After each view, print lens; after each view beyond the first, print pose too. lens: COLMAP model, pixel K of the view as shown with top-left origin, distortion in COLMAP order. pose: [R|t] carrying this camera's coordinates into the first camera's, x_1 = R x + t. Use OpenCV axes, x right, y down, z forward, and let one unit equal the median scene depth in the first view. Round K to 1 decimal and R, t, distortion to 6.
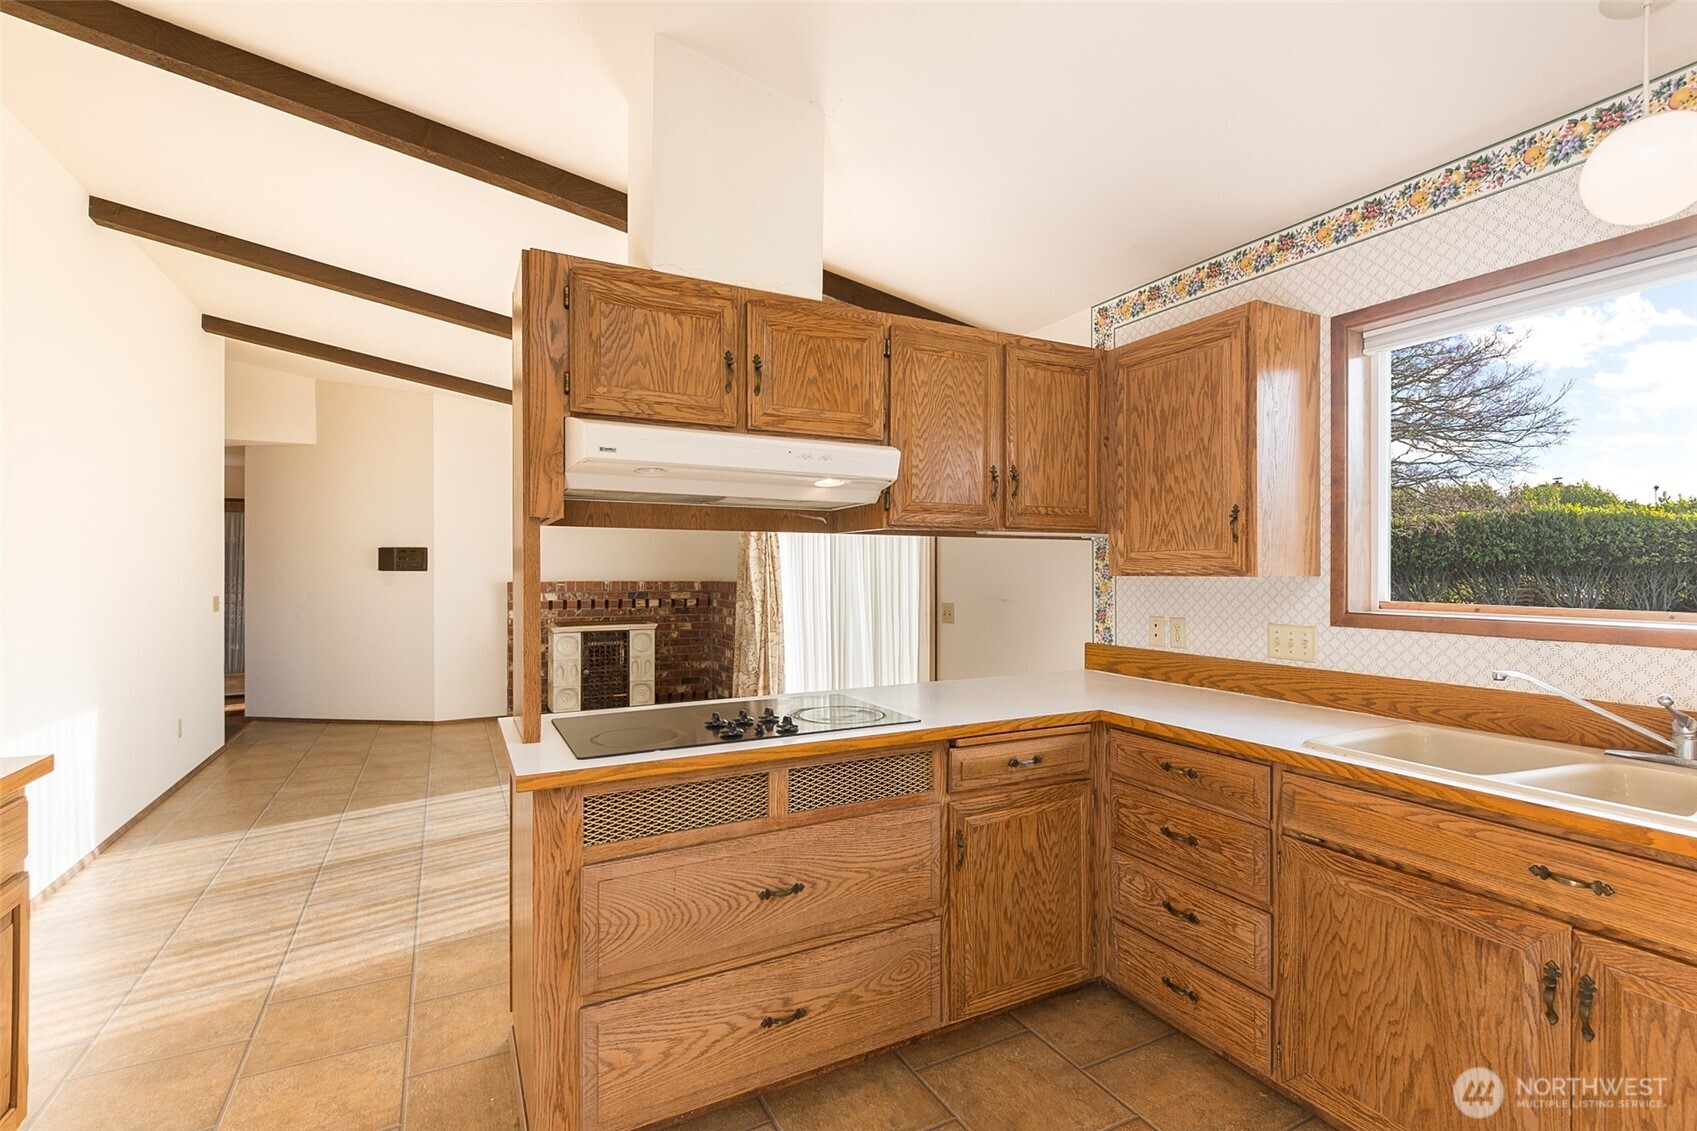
lens RADIAL K [[777.0, 0, 849.0], [0, 777.0, 561.4], [0, 0, 1]] dist [0.003539, -0.002450]
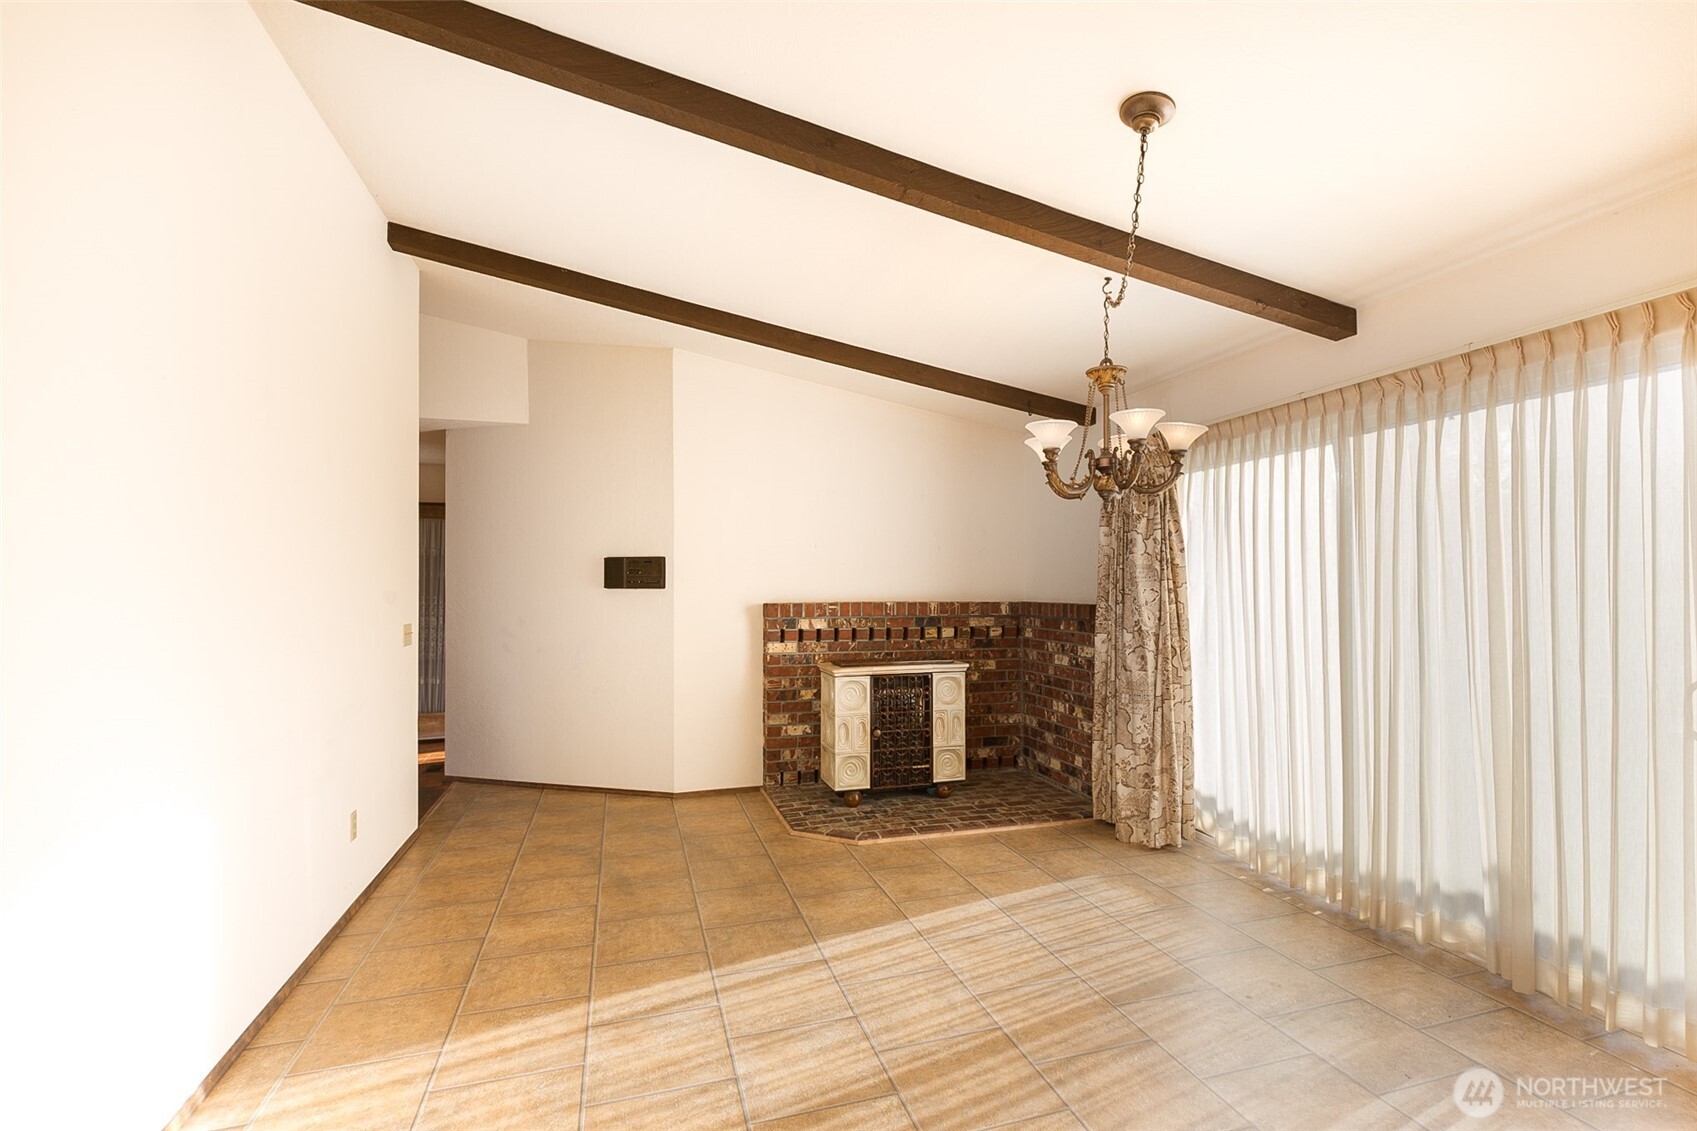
lens RADIAL K [[777.0, 0, 850.6], [0, 777.0, 575.5], [0, 0, 1]] dist [0.003539, -0.002450]
pose [[0.982936, -0.004200, -0.183902, -0.231151], [0.003386, 0.999983, -0.004742, 0.004174], [0.183919, 0.004039, 0.982933, 0.306272]]
